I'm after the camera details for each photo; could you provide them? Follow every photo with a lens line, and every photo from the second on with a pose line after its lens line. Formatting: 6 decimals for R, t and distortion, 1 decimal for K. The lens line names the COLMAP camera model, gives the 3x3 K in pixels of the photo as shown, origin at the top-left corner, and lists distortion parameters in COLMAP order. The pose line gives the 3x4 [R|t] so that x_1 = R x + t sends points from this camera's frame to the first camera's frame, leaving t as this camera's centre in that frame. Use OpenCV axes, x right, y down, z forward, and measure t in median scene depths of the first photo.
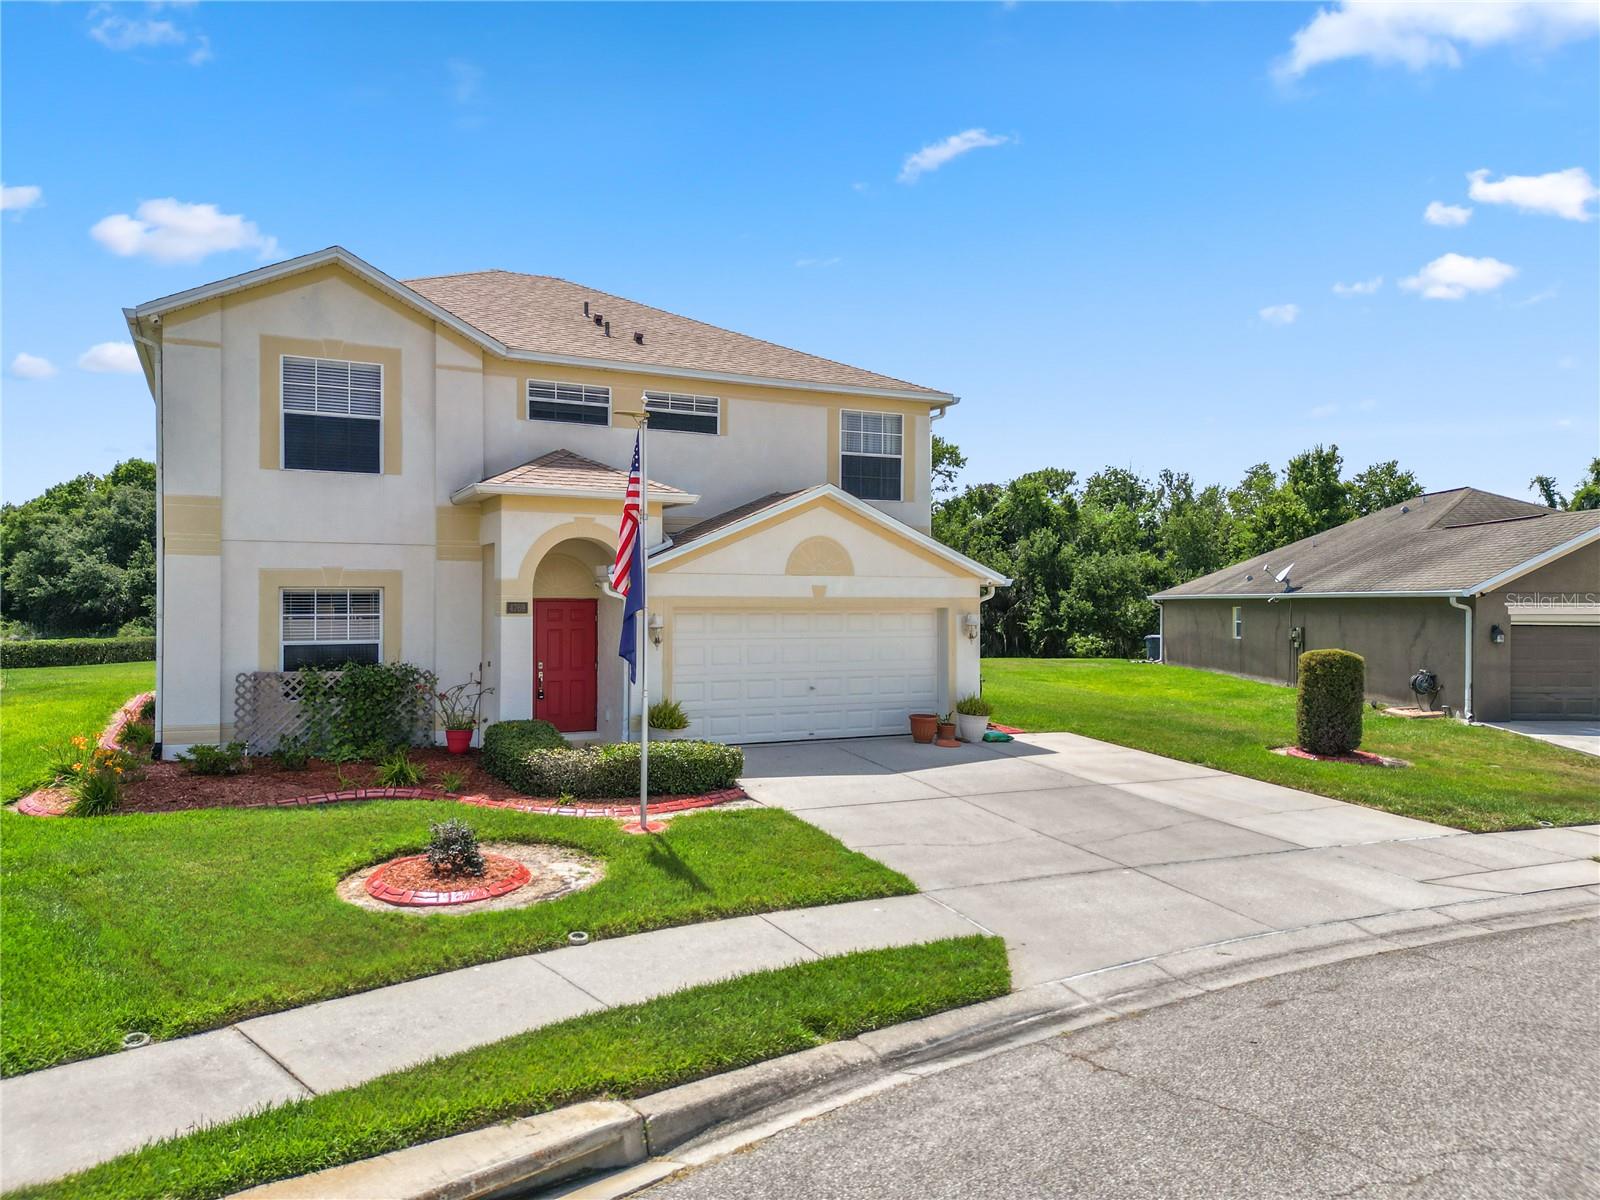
lens RADIAL K [[1116.5, 0, 800.0], [0, 1116.5, 600.0], [0, 0, 1]] dist [0.077152, -0.075320]
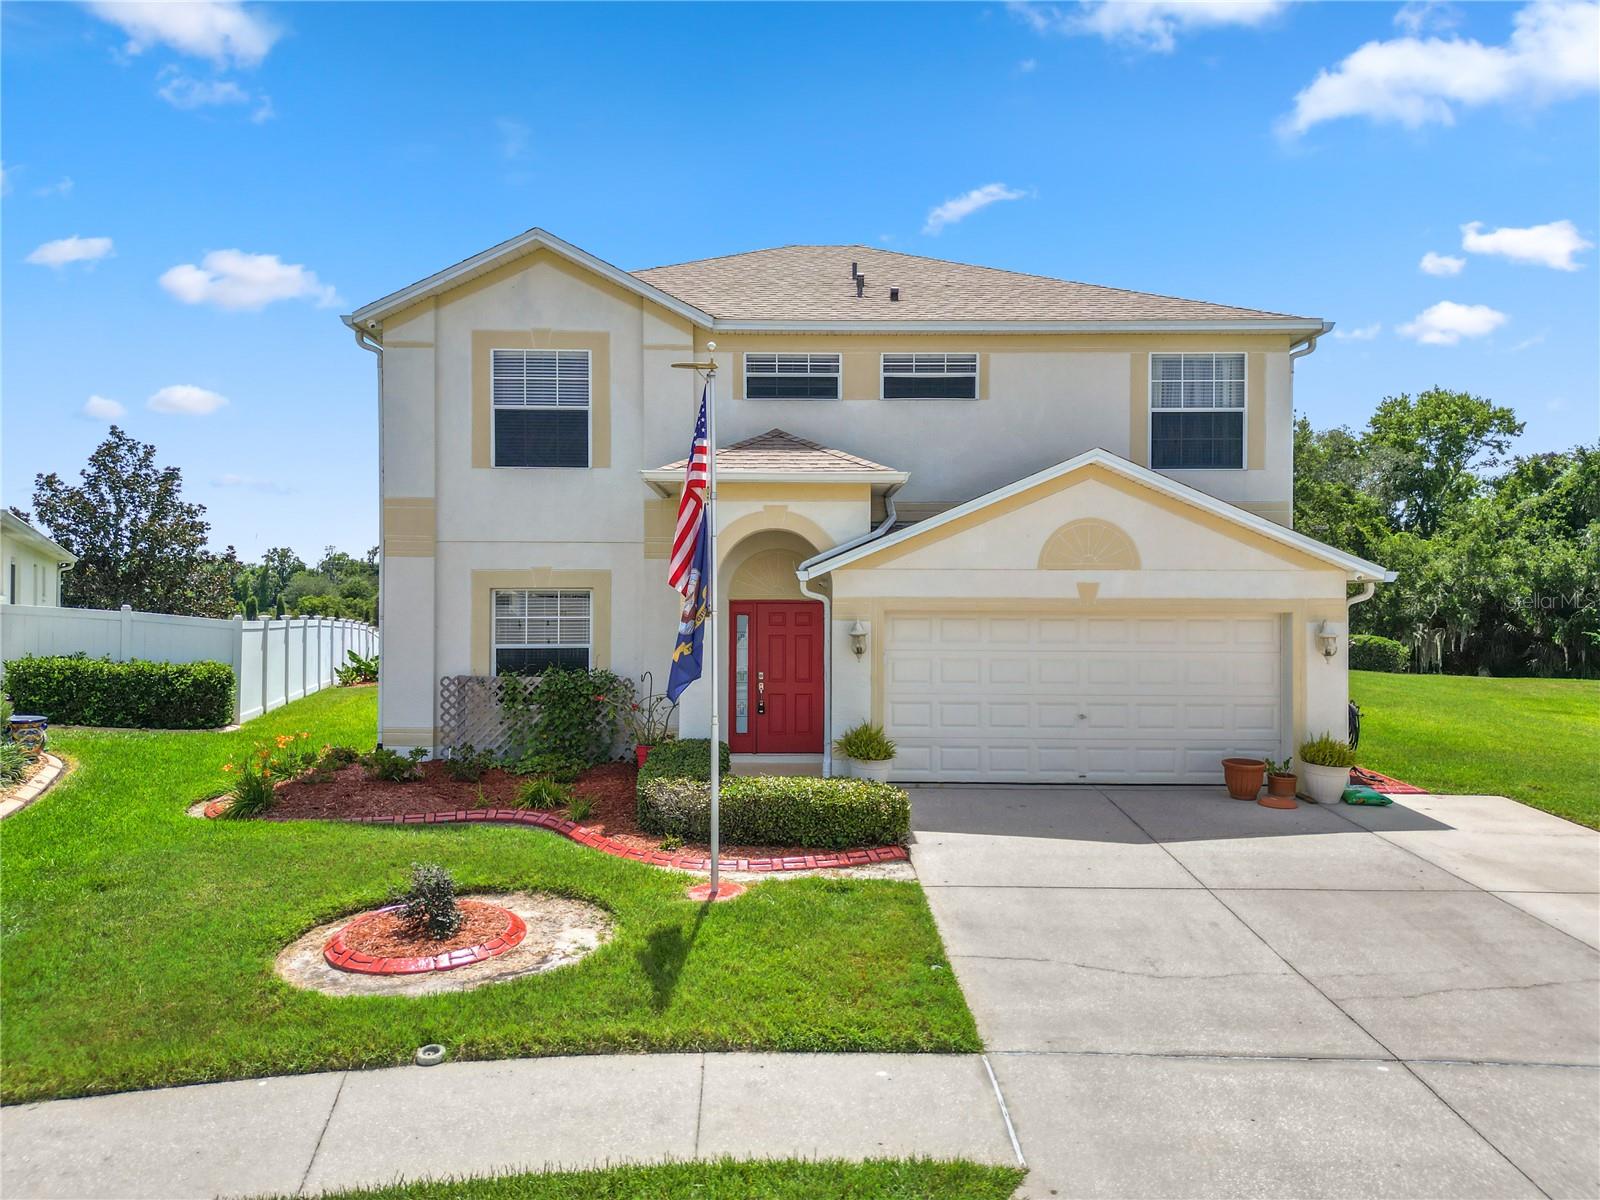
lens RADIAL K [[1118.9, 0, 800.0], [0, 1118.9, 600.0], [0, 0, 1]] dist [0.075242, -0.075954]
pose [[0.898734, -0.001266, -0.438493, 0.201343], [0.000254, 0.999997, -0.002366, 0.000686], [0.438495, 0.002014, 0.898732, 0.246375]]
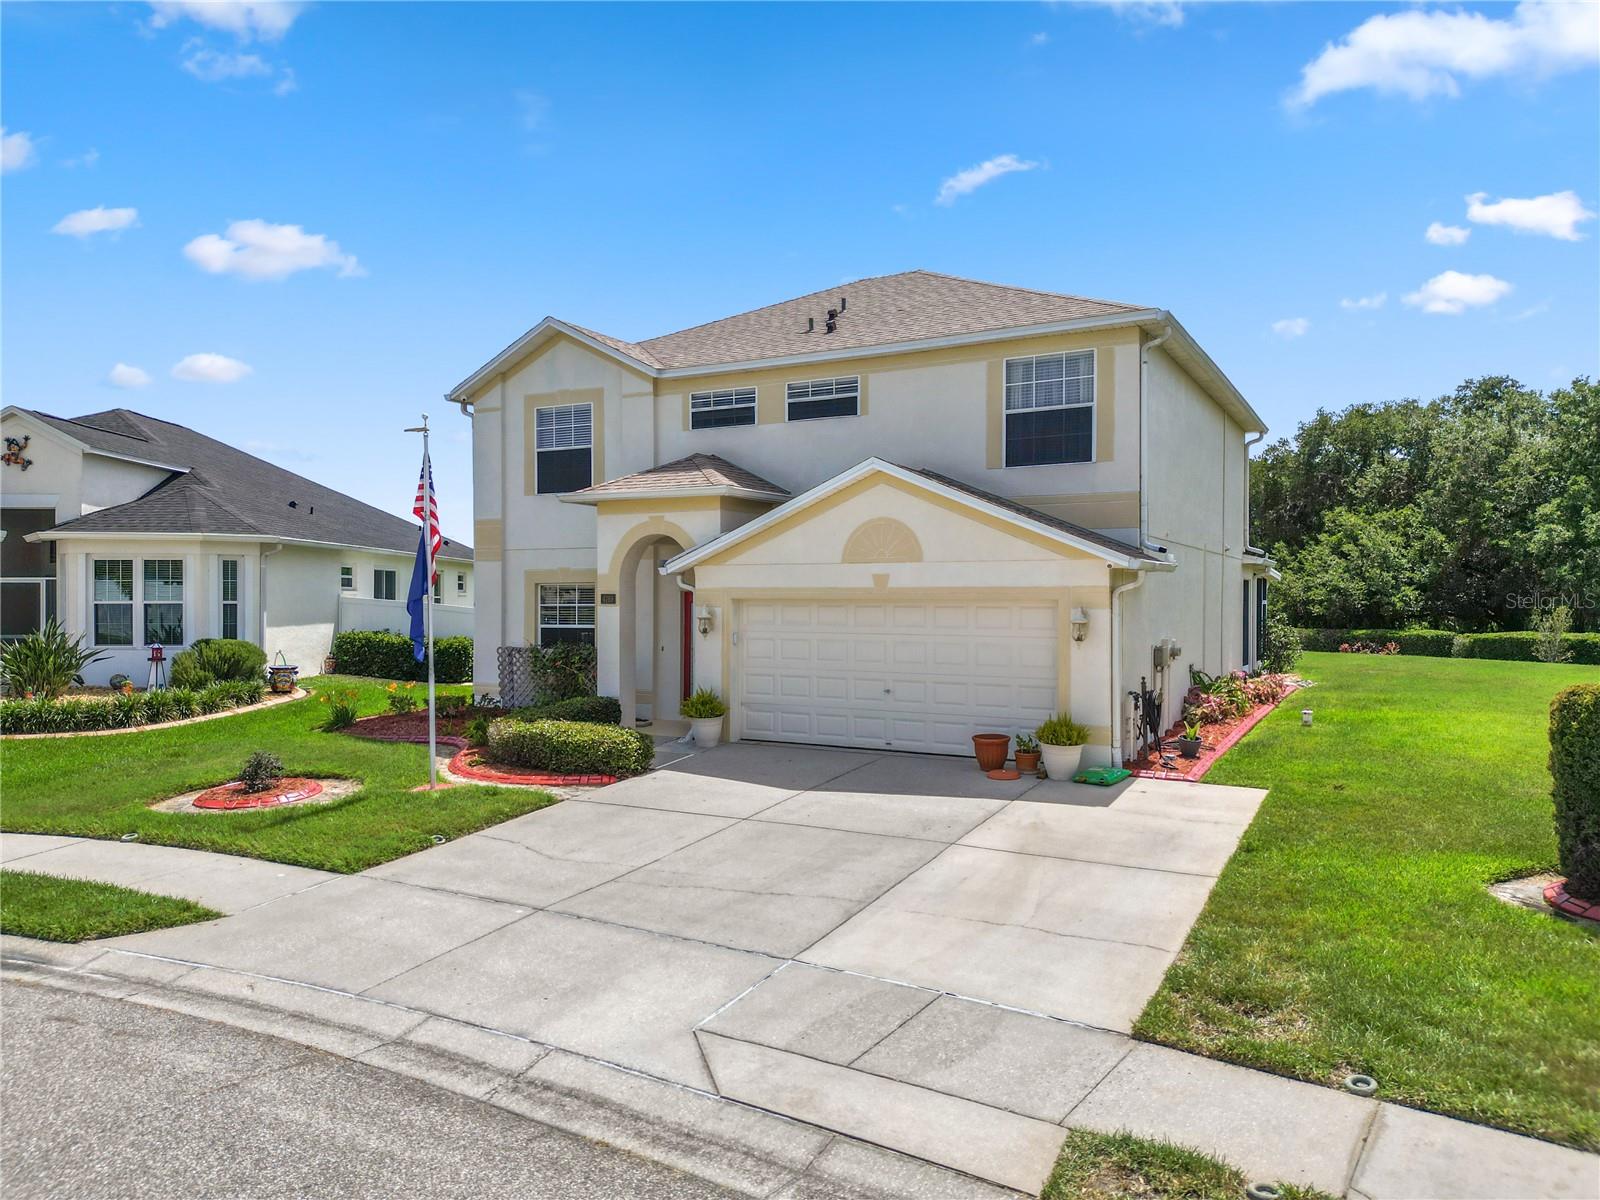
lens RADIAL K [[1118.9, 0, 800.0], [0, 1118.9, 600.0], [0, 0, 1]] dist [0.075242, -0.075954]
pose [[0.566447, -0.001245, -0.824097, 0.795959], [0.001629, 0.999999, -0.000391, 0.008691], [0.824097, -0.001121, 0.566448, 0.507327]]
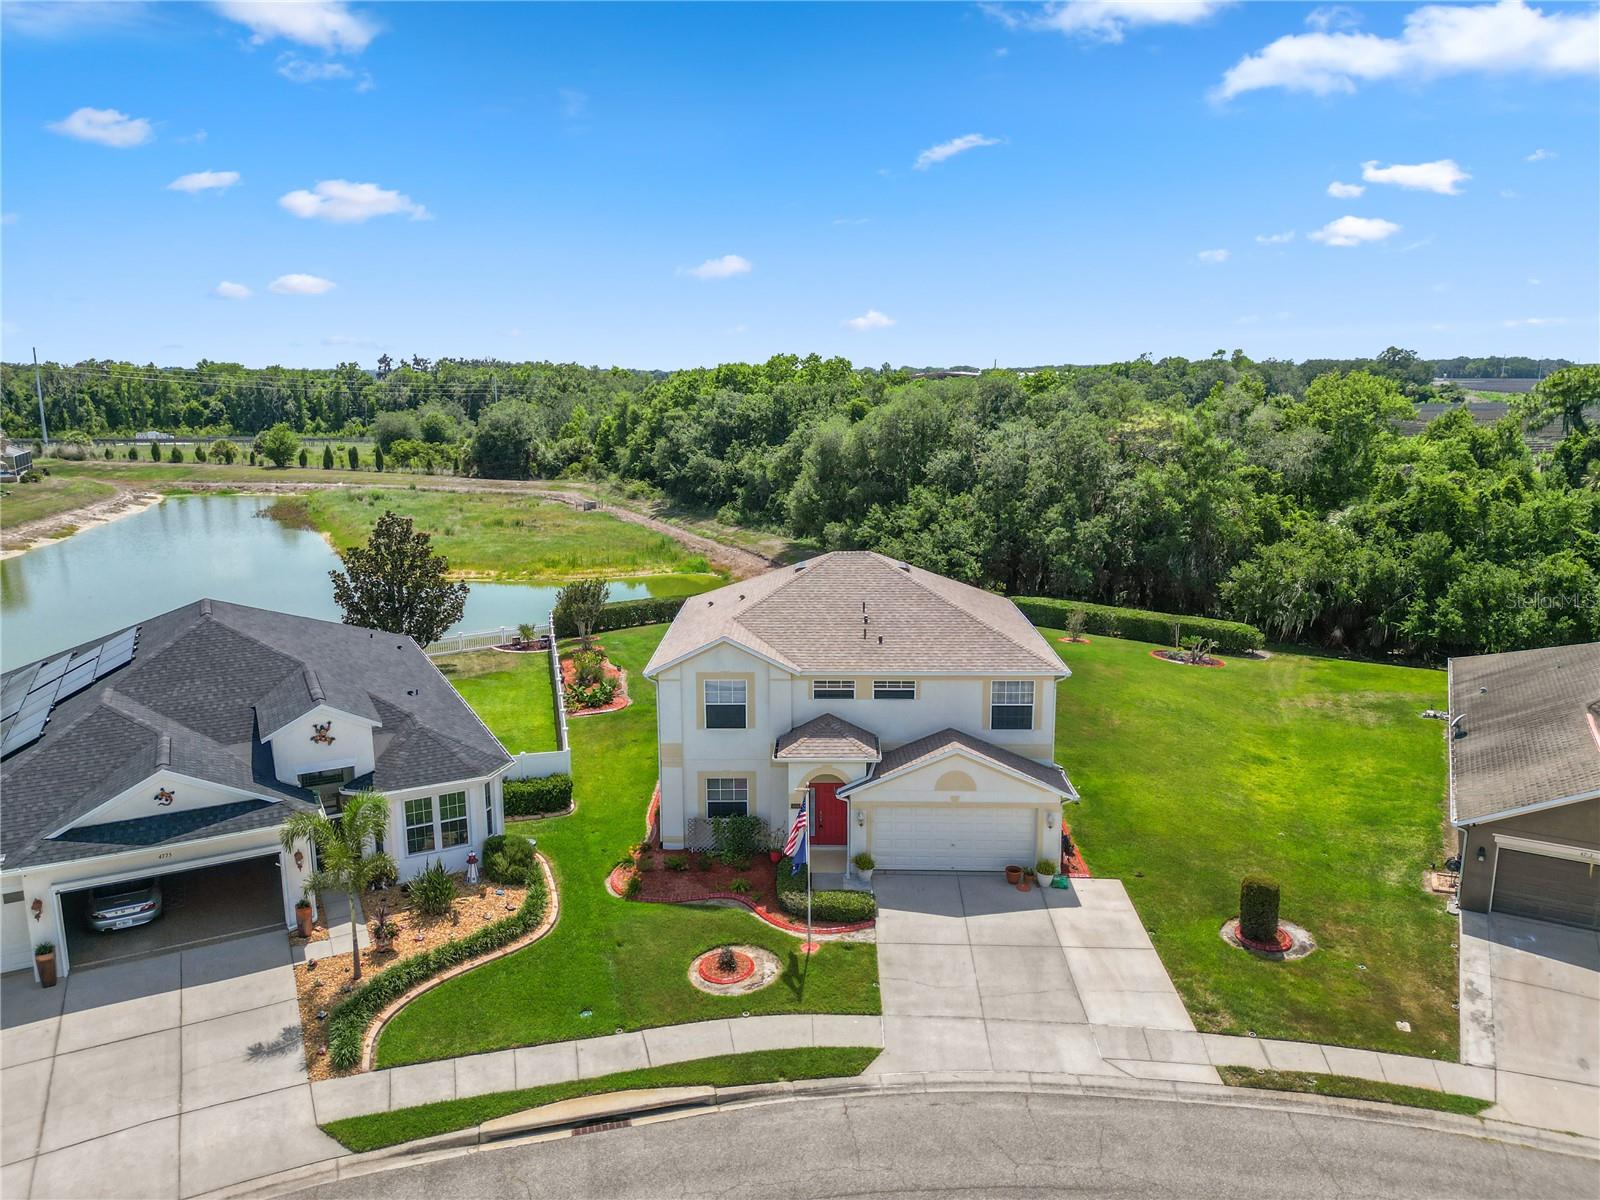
lens RADIAL K [[1118.9, 0, 800.0], [0, 1118.9, 600.0], [0, 0, 1]] dist [0.075242, -0.075954]
pose [[0.881146, 0.087438, -0.464690, 0.718883], [0.006879, 0.980279, 0.197498, -0.803115], [0.472795, -0.177221, 0.863167, -0.786259]]
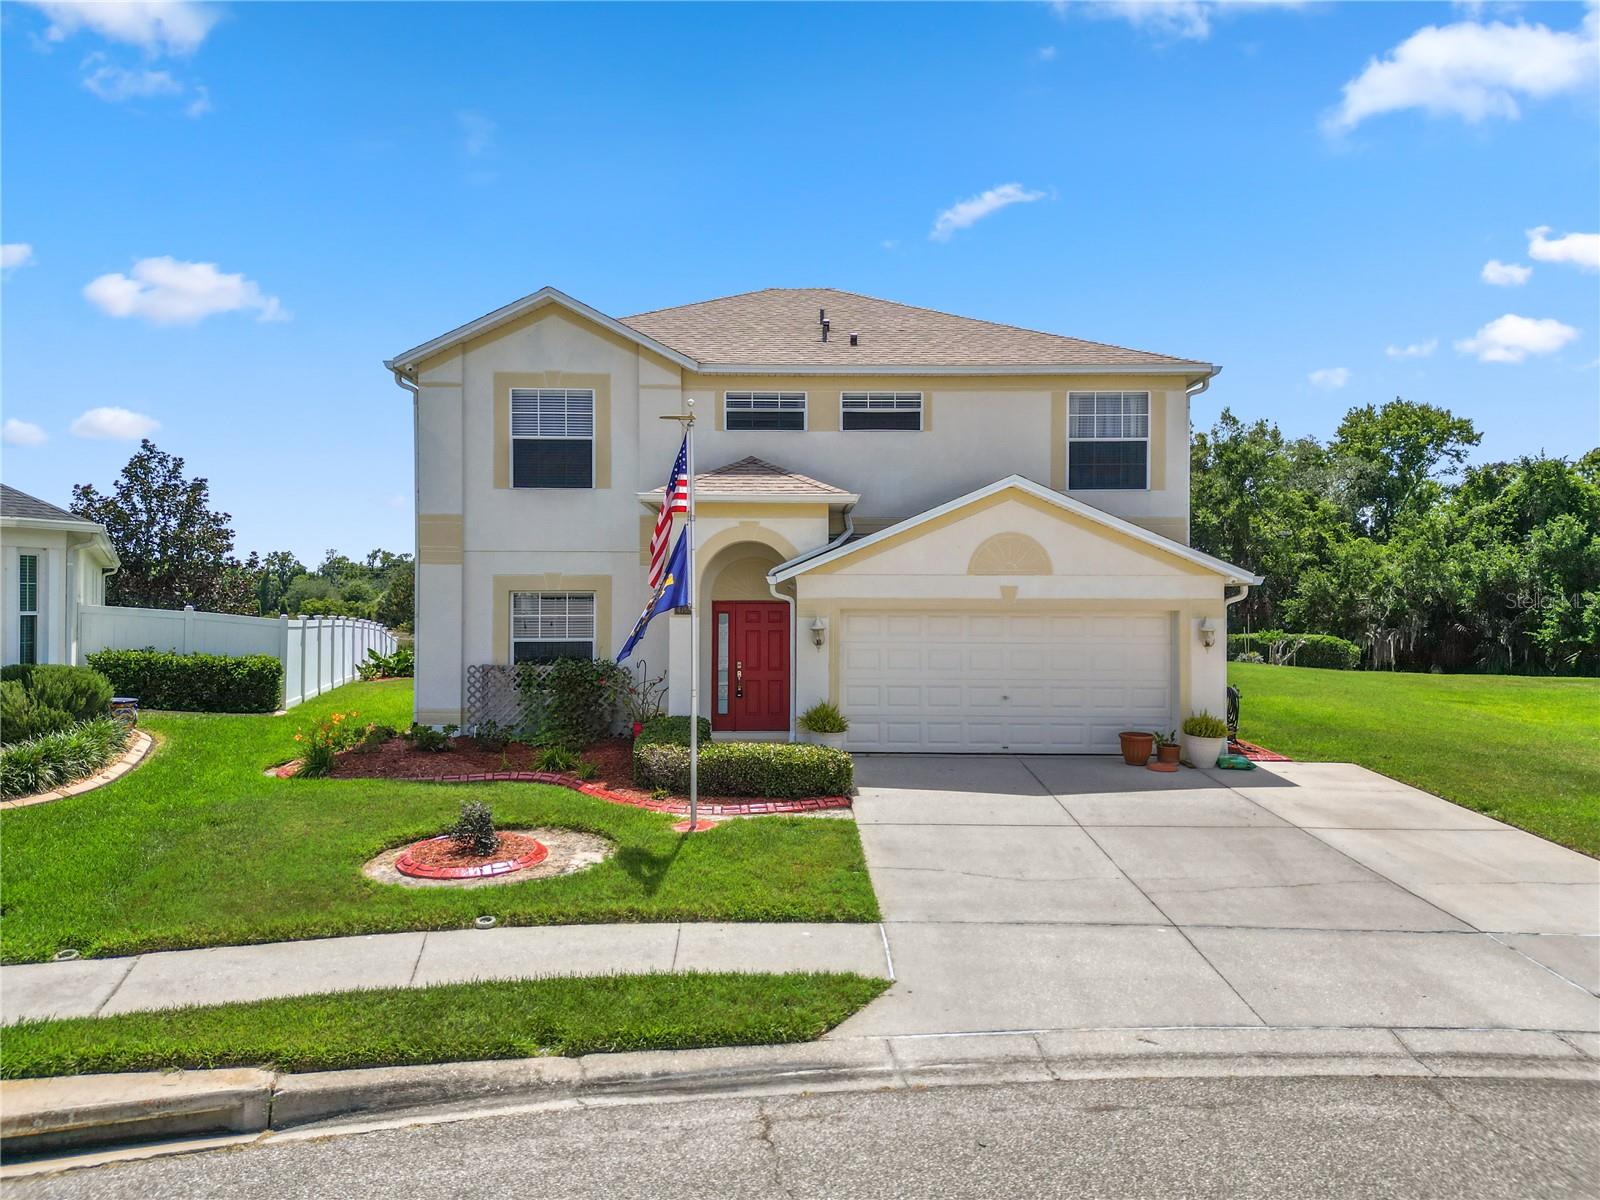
lens RADIAL K [[1116.5, 0, 800.0], [0, 1116.5, 600.0], [0, 0, 1]] dist [0.077152, -0.075320]
pose [[0.899644, -0.002957, -0.436614, 0.299674], [0.000797, 0.999987, -0.005129, 0.003672], [0.436623, 0.004266, 0.899634, 0.104575]]
